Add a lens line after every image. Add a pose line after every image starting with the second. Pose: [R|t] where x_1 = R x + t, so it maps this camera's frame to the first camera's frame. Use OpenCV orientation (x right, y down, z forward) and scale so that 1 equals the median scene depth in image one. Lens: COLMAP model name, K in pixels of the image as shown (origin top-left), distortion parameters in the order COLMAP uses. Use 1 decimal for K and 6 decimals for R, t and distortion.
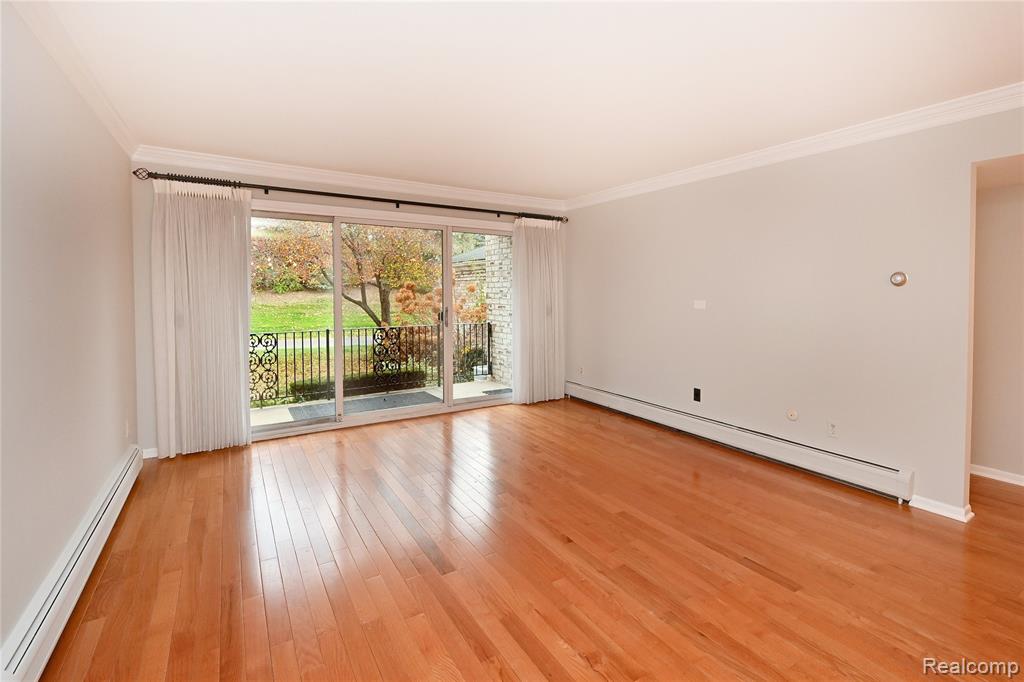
lens RADIAL K [[456.1, 0, 510.6], [0, 456.1, 294.7], [0, 0, 1]] dist [0.000638, -0.000061]
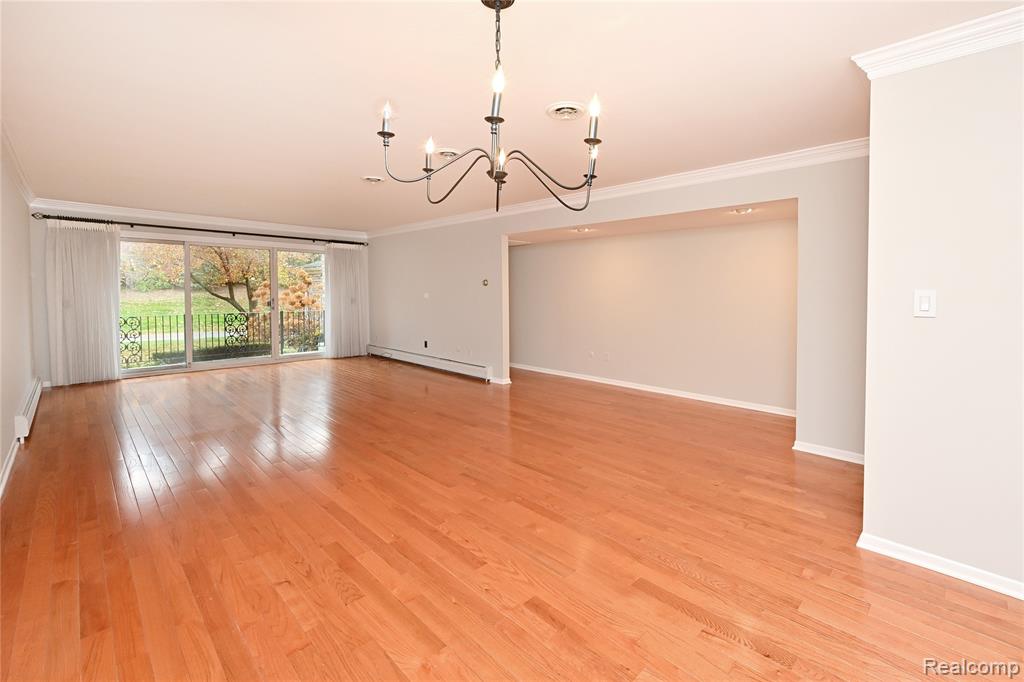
lens RADIAL K [[406.2, 0, 549.3], [0, 406.2, 295.1], [0, 0, 1]] dist [-0.000399, -0.000499]
pose [[0.950502, -0.001292, 0.310714, 0.361071], [0.000759, 0.999998, 0.001835, 0.016426], [-0.310716, -0.001509, 0.950502, -0.705307]]
